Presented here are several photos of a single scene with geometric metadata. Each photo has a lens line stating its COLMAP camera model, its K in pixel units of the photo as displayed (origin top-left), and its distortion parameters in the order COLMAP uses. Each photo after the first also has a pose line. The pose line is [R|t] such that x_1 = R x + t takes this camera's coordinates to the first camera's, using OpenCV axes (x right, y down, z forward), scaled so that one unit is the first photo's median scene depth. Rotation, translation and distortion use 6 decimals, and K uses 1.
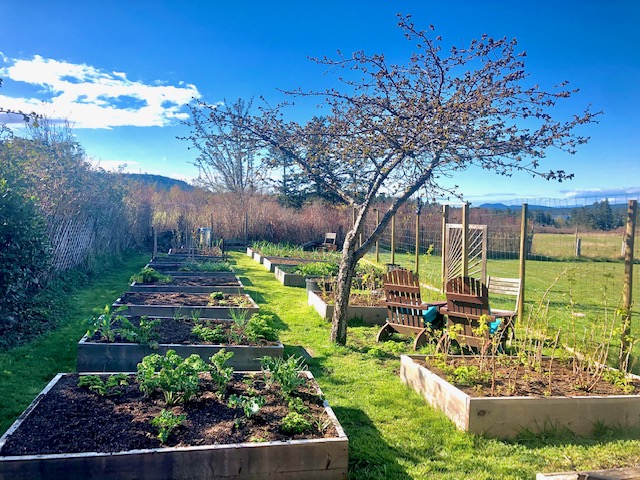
lens RADIAL K [[517.0, 0, 320.0], [0, 517.0, 240.0], [0, 0, 1]] dist [0.066094, -0.002934]
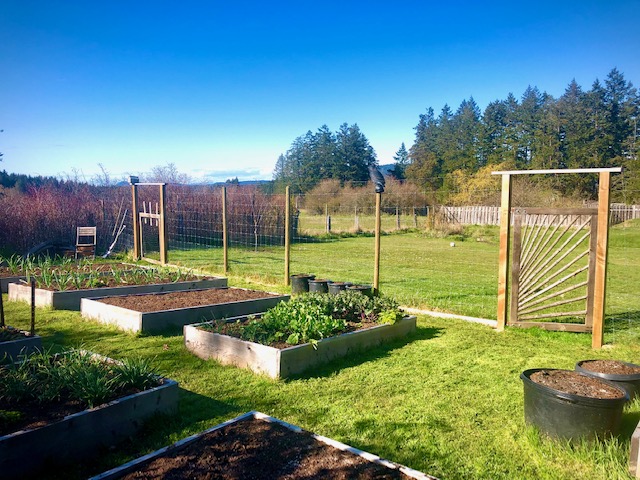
lens RADIAL K [[517.0, 0, 320.0], [0, 517.0, 240.0], [0, 0, 1]] dist [0.066094, -0.002934]
pose [[0.792363, -0.078911, 0.604925, -0.221093], [0.053311, 0.996762, 0.060195, -0.032911], [-0.607716, -0.015448, 0.794004, 0.529840]]
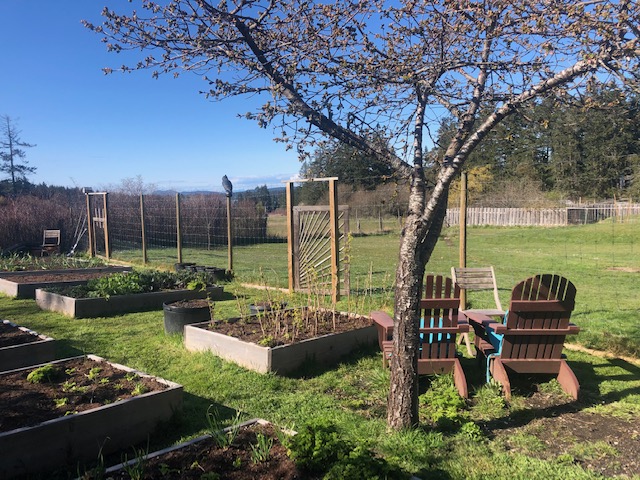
lens RADIAL K [[517.0, 0, 320.0], [0, 517.0, 240.0], [0, 0, 1]] dist [0.066094, -0.002934]
pose [[0.823809, -0.085980, 0.560309, -0.137446], [0.072394, 0.996294, 0.046444, -0.010417], [-0.562226, 0.002302, 0.826980, 0.254488]]
